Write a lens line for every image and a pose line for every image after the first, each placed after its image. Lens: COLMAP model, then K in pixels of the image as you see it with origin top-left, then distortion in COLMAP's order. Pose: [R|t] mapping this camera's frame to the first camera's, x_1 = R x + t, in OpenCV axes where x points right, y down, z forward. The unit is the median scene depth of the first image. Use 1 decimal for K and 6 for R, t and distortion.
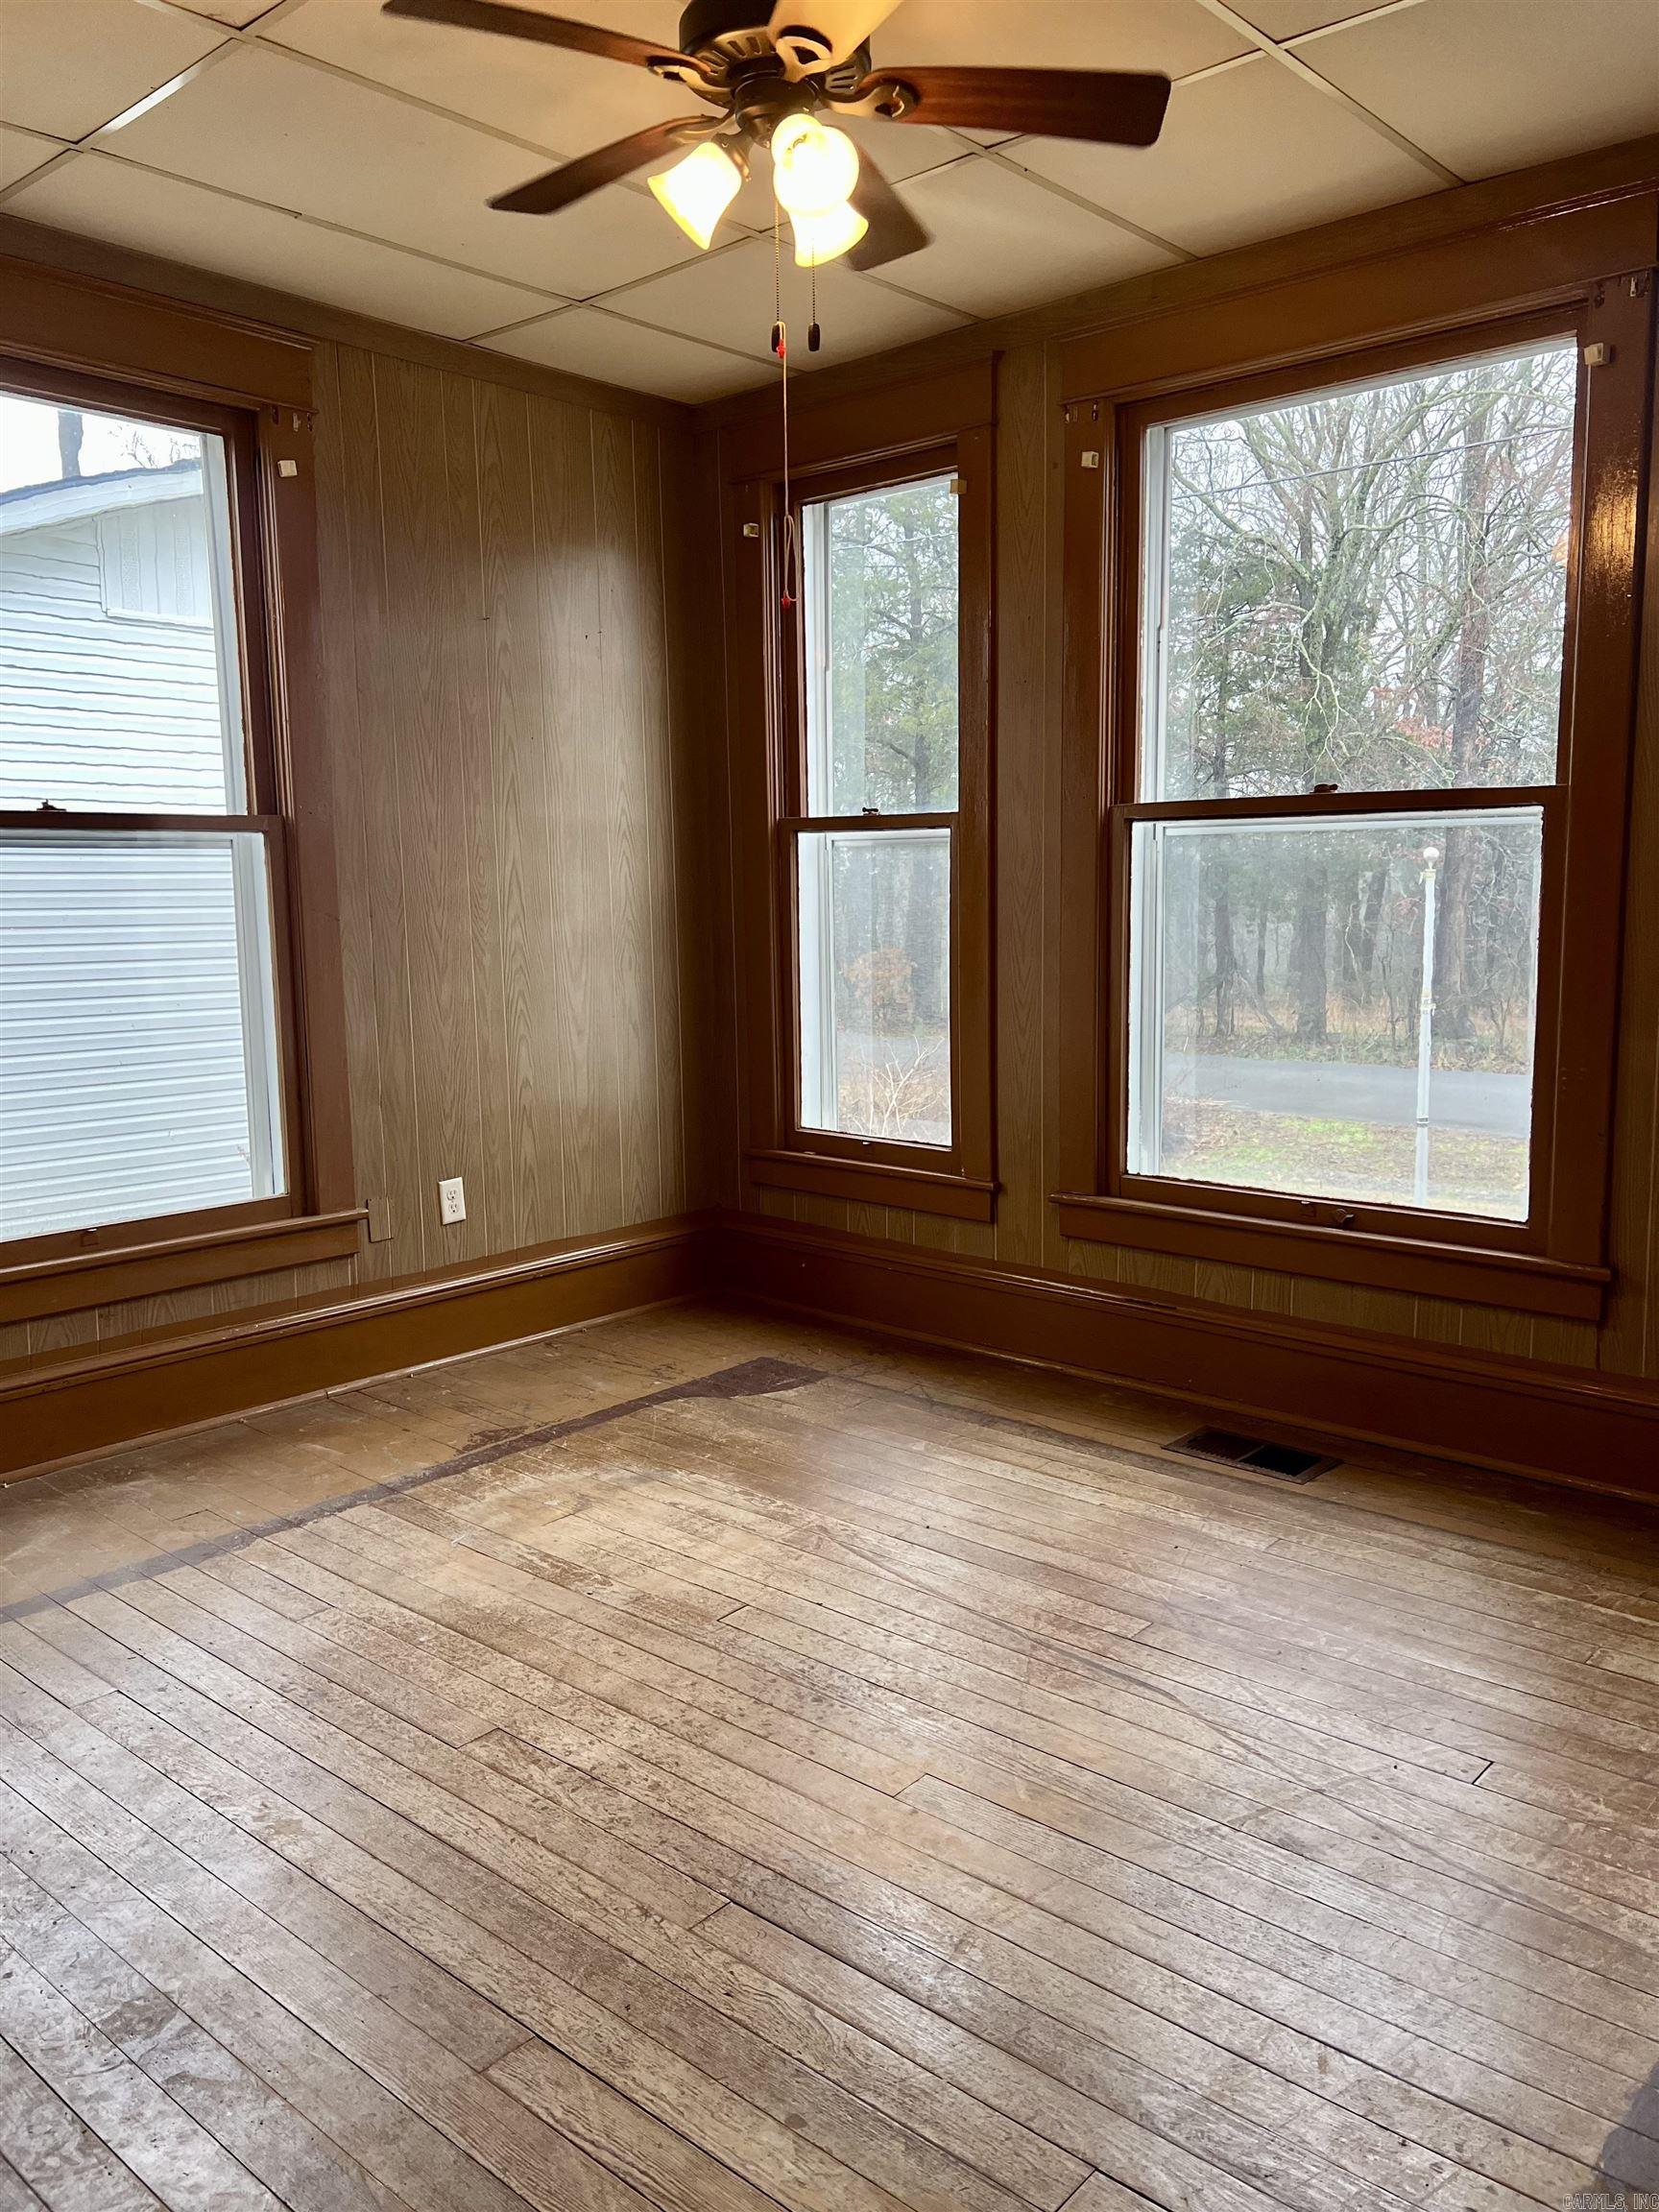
lens RADIAL K [[1675.7, 0, 829.5], [0, 1675.7, 1106.0], [0, 0, 1]] dist [0.020440, -0.020890]
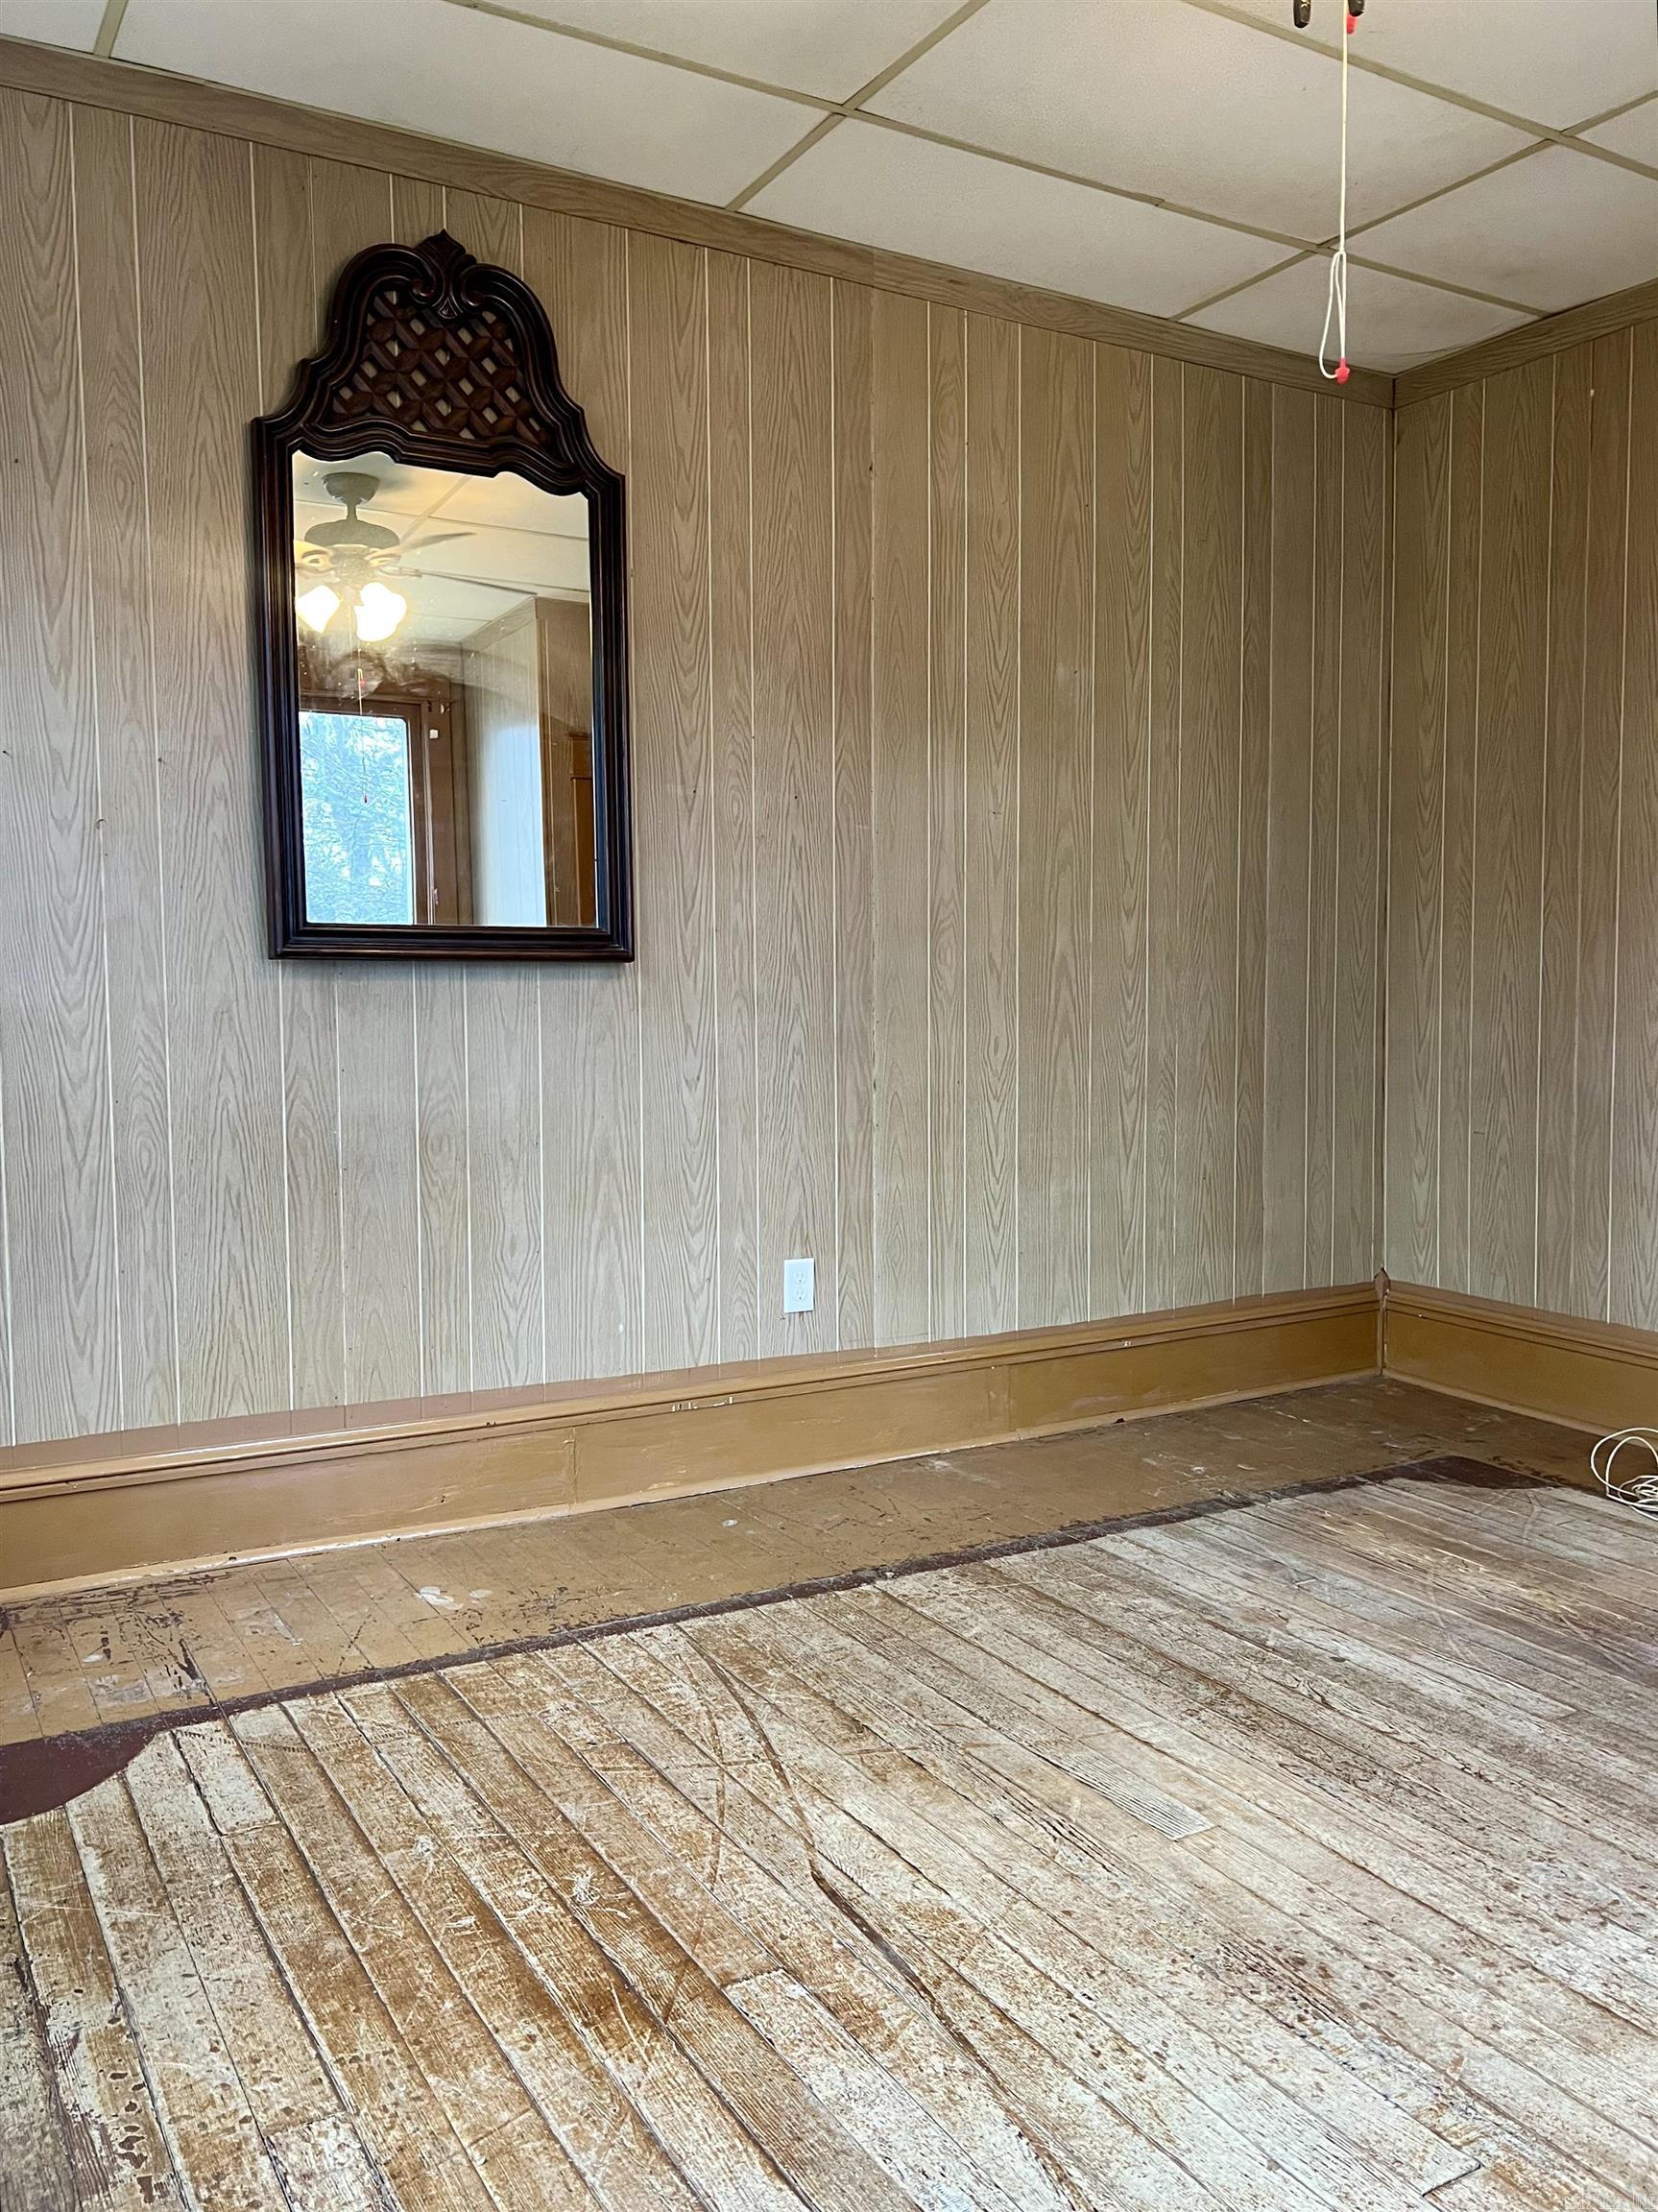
lens RADIAL K [[1675.7, 0, 829.0], [0, 1675.7, 1106.0], [0, 0, 1]] dist [0.020440, -0.020890]
pose [[-0.948094, -0.006123, 0.317932, -0.043550], [0.059780, 0.978557, 0.197113, -0.143111], [-0.312322, 0.205887, -0.927397, 1.656333]]
